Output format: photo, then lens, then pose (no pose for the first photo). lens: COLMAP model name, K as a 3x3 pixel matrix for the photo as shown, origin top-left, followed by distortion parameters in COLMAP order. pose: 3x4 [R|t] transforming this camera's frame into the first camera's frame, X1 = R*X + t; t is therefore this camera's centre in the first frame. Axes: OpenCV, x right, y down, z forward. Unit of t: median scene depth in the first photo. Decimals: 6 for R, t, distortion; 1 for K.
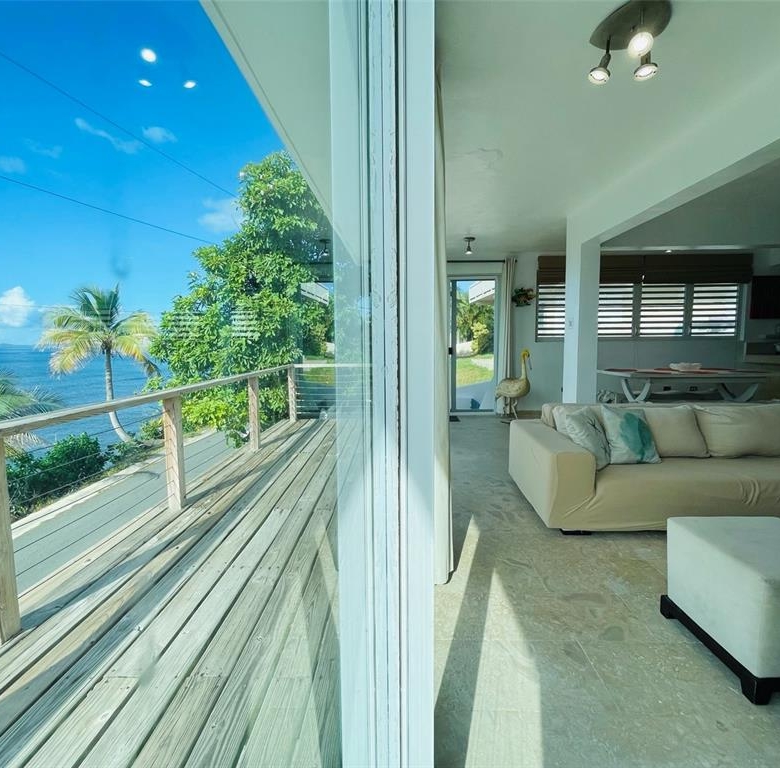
lens RADIAL K [[414.1, 0, 387.7], [0, 414.1, 363.5], [0, 0, 1]] dist [0.004106, 0.001375]
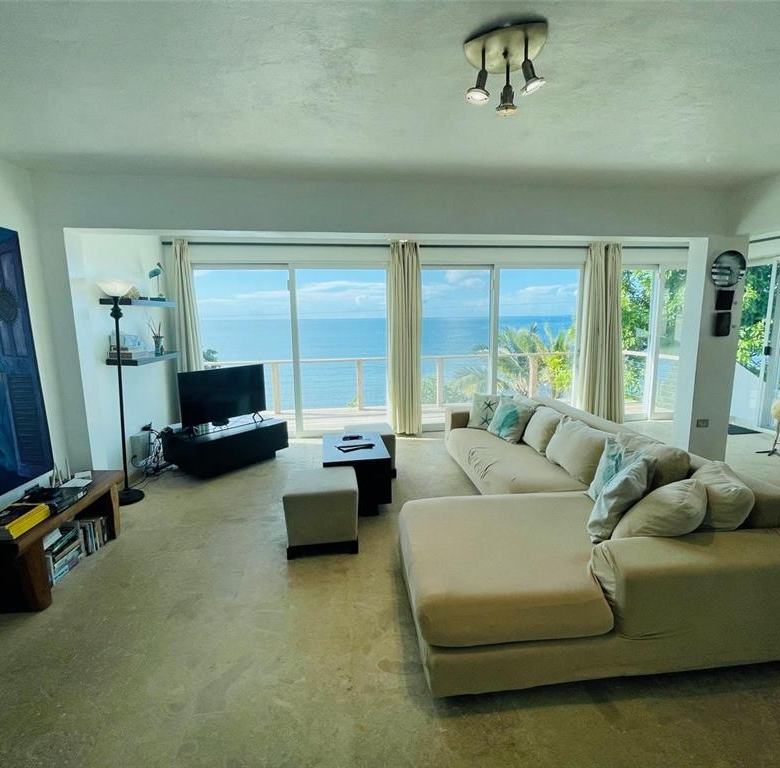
lens RADIAL K [[414.1, 0, 386.8], [0, 414.1, 383.8], [0, 0, 1]] dist [0.004106, 0.001375]
pose [[0.143652, 0.163043, -0.976105, 1.108897], [-0.032829, 0.986577, 0.159960, -0.098245], [0.989084, 0.009065, 0.147077, 0.209748]]
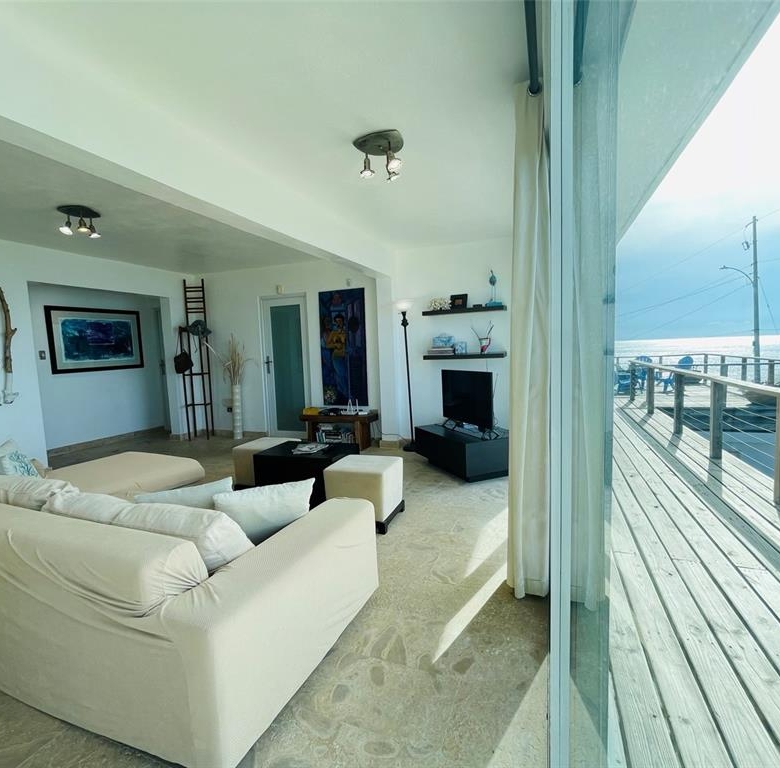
lens RADIAL K [[414.1, 0, 387.5], [0, 414.1, 387.4], [0, 0, 1]] dist [0.004106, 0.001375]
pose [[-0.942125, 0.009194, 0.335137, 0.037299], [0.055180, 0.990244, 0.127952, -0.063001], [-0.330691, 0.139040, -0.933441, 0.880133]]
